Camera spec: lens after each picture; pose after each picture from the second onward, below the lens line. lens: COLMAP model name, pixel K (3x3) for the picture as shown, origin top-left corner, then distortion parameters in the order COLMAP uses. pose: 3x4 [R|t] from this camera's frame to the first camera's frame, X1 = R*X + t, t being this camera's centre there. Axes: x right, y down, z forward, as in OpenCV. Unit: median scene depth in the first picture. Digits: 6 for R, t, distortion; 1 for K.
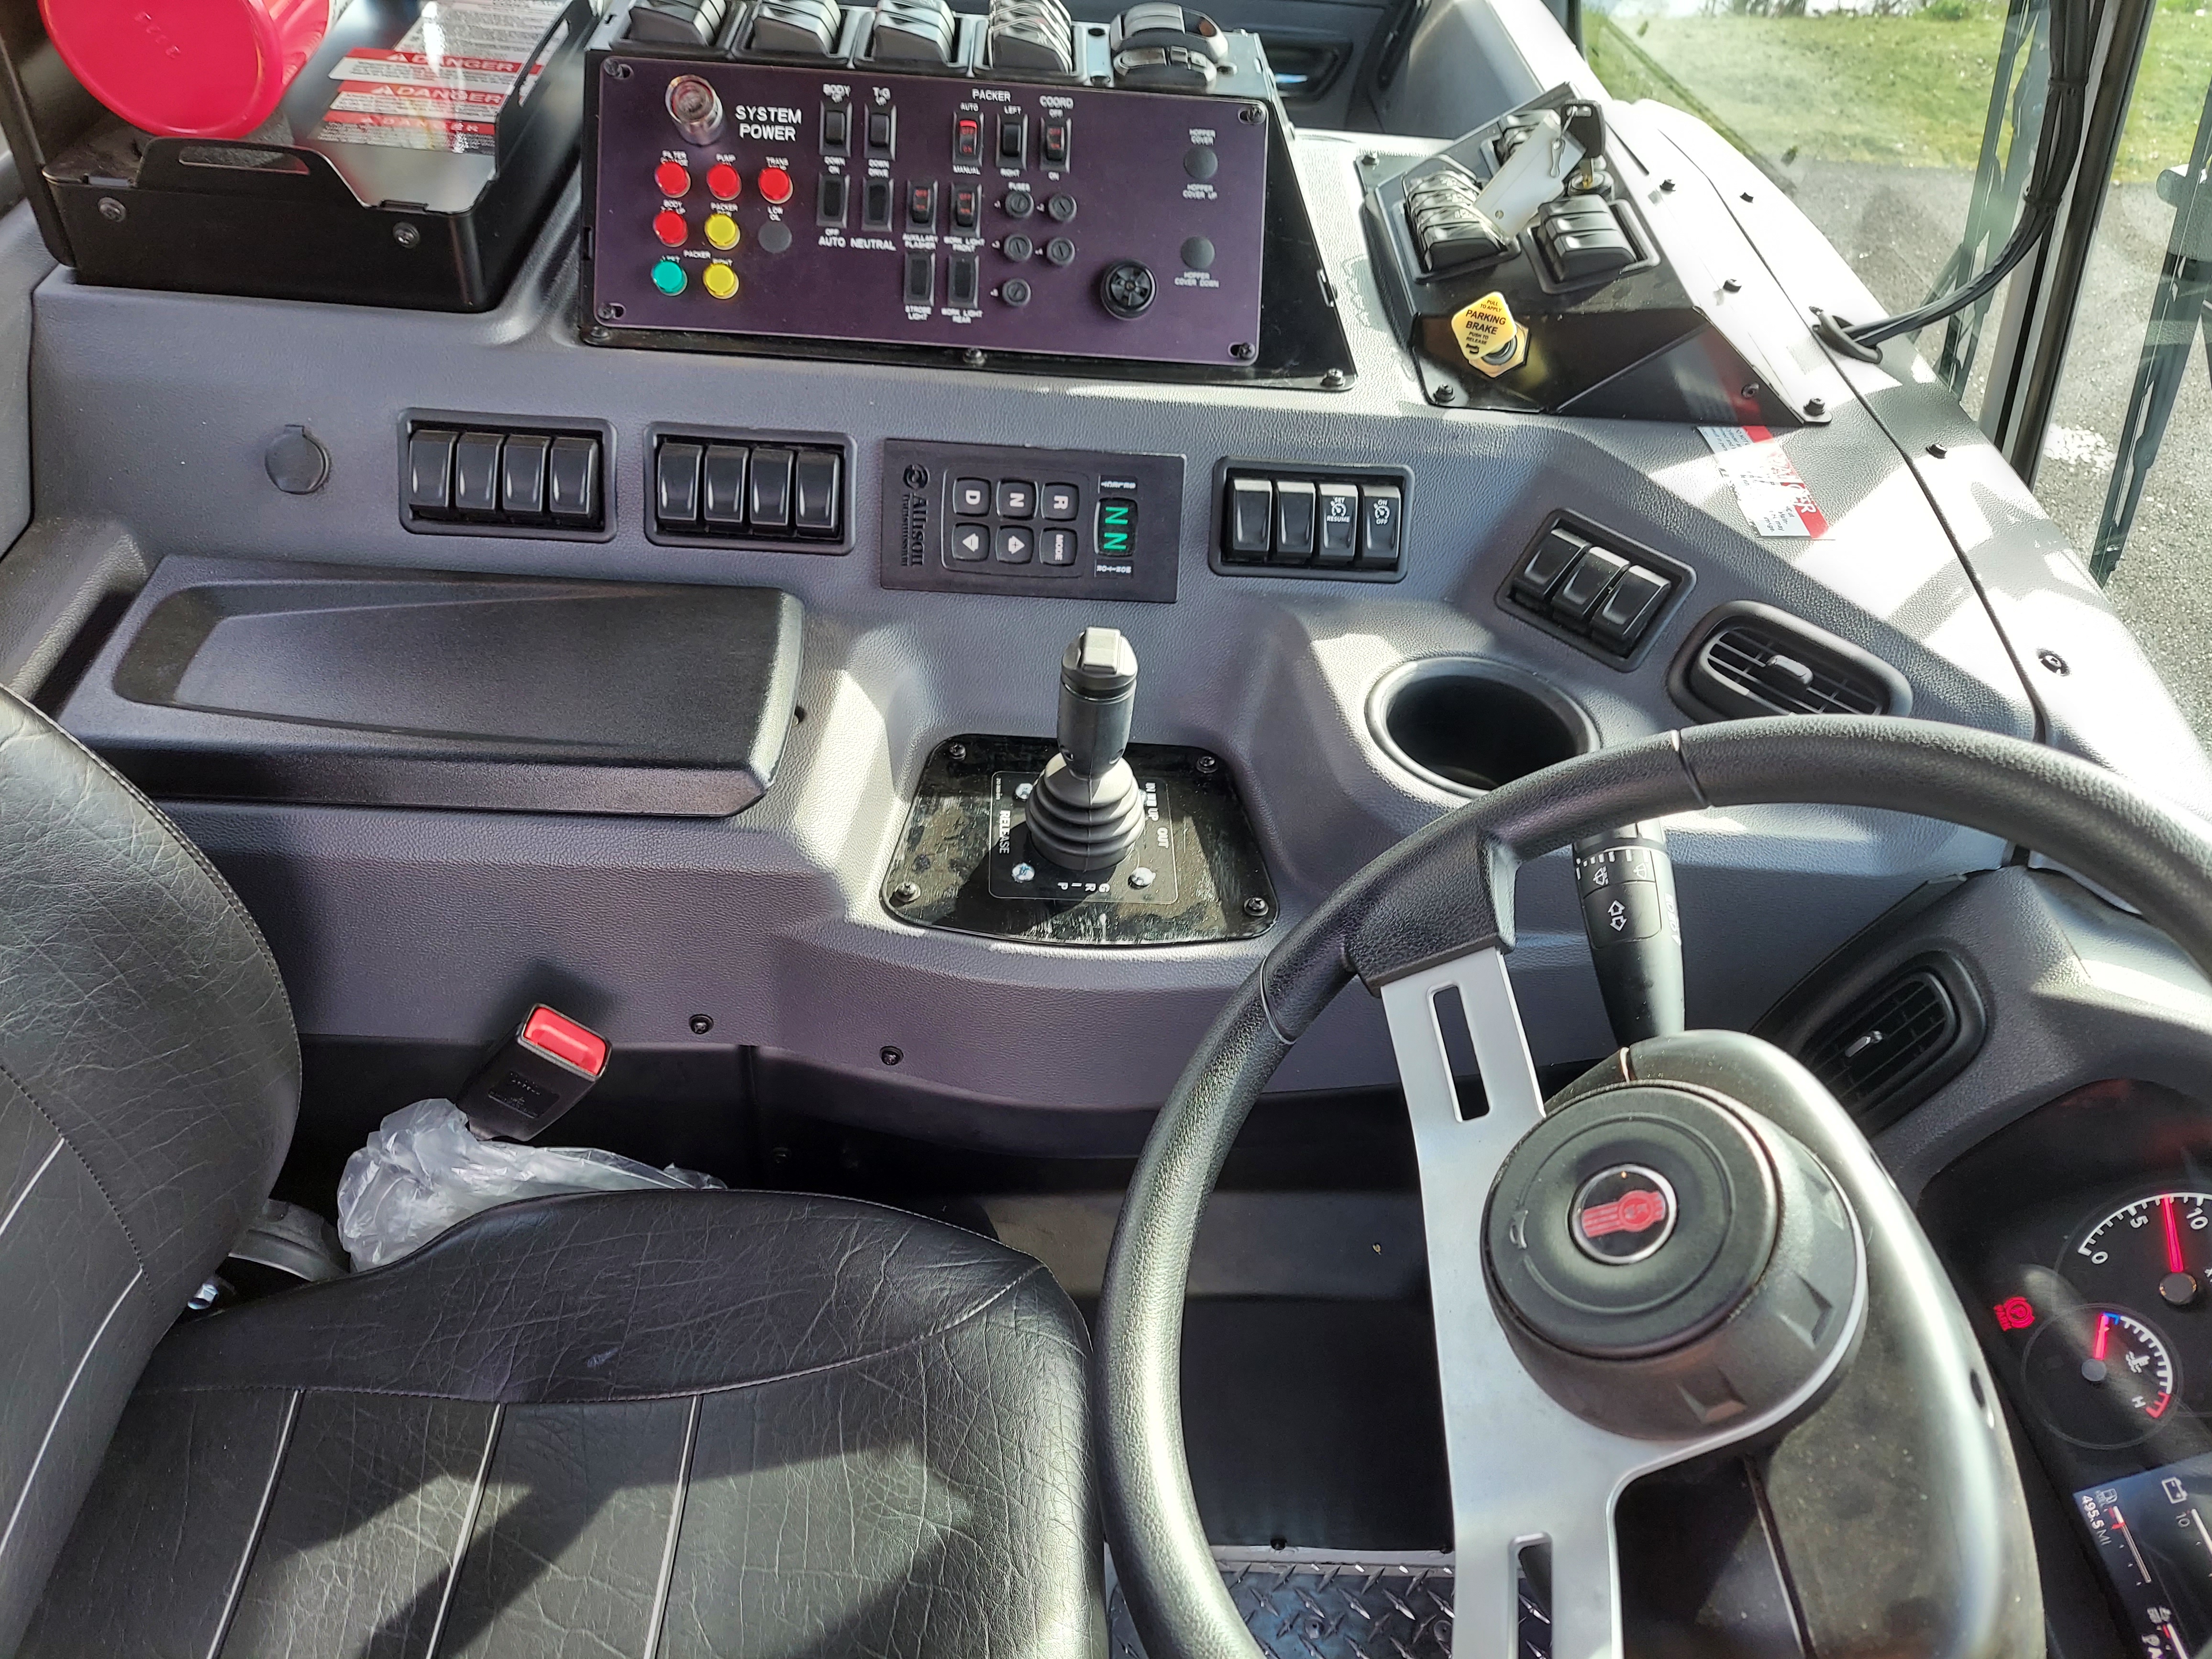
lens RADIAL K [[1577.7, 0, 1106.0], [0, 1577.7, 829.5], [0, 0, 1]] dist [0.057679, -0.068042]
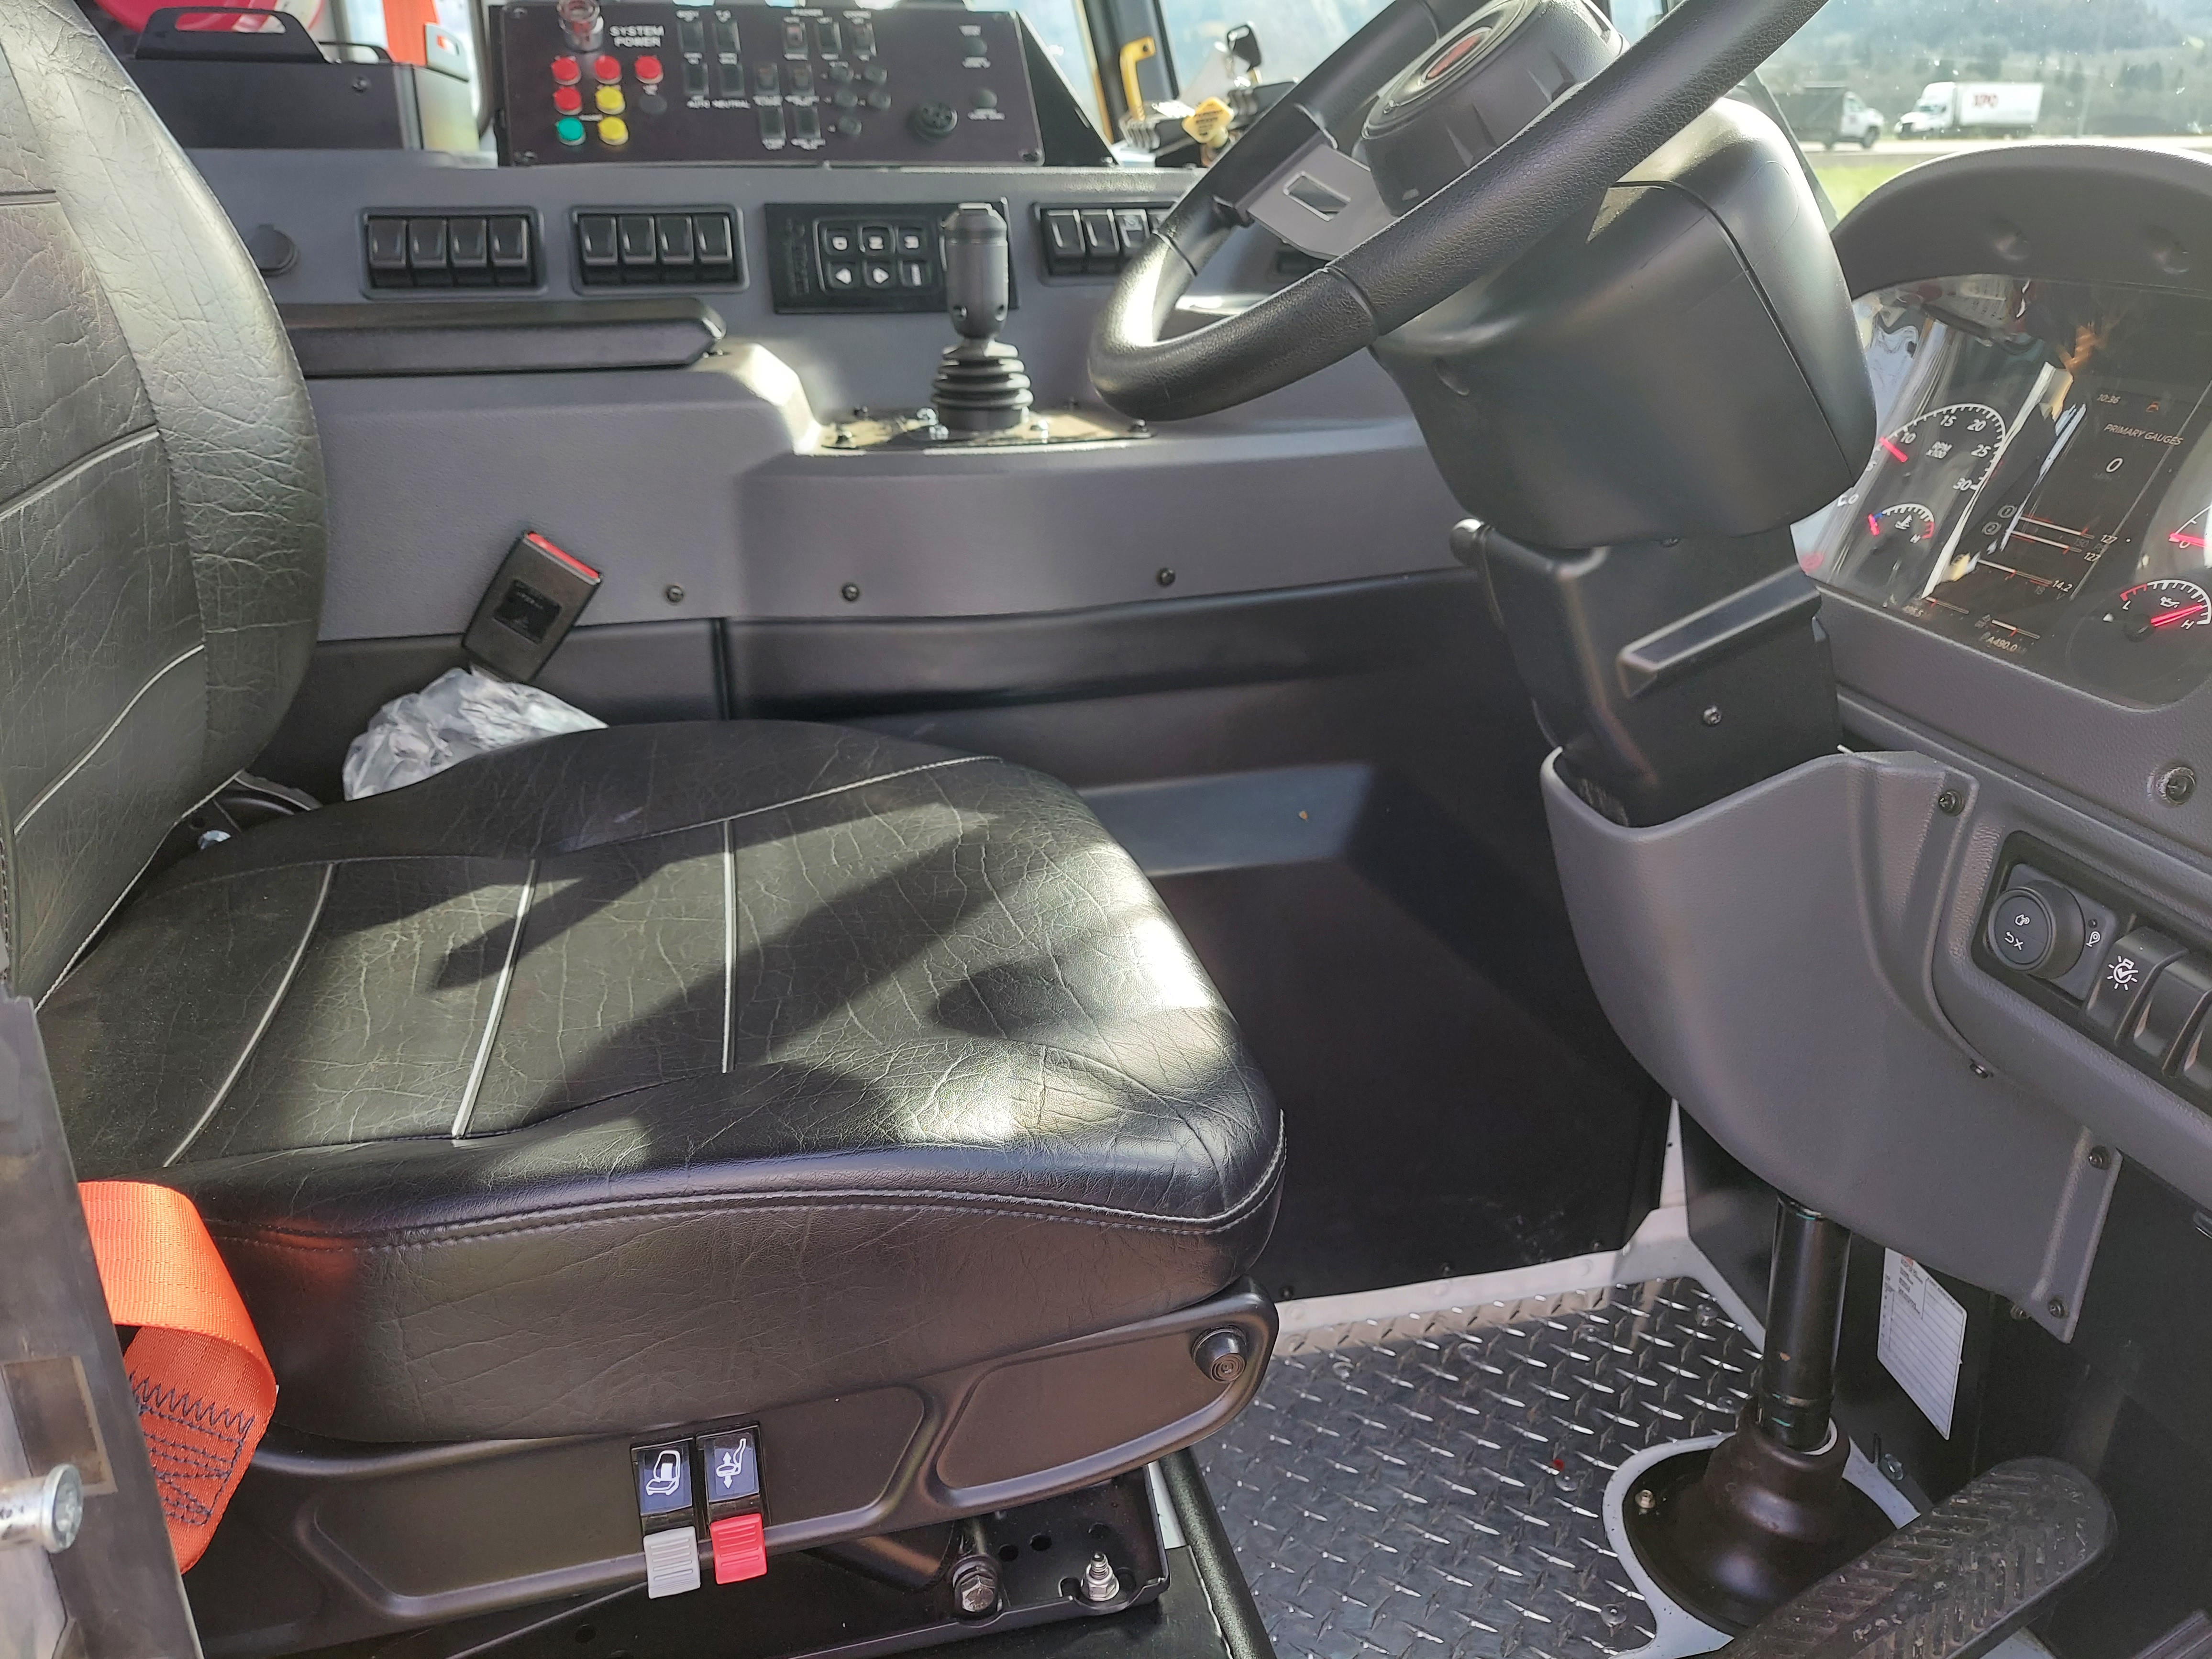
lens RADIAL K [[1577.7, 0, 1106.0], [0, 1577.7, 829.5], [0, 0, 1]] dist [0.057679, -0.068042]
pose [[0.973258, -0.157926, 0.166816, -0.159663], [0.206281, 0.920387, -0.332169, 0.655178], [-0.101077, 0.357698, 0.928351, -0.009188]]
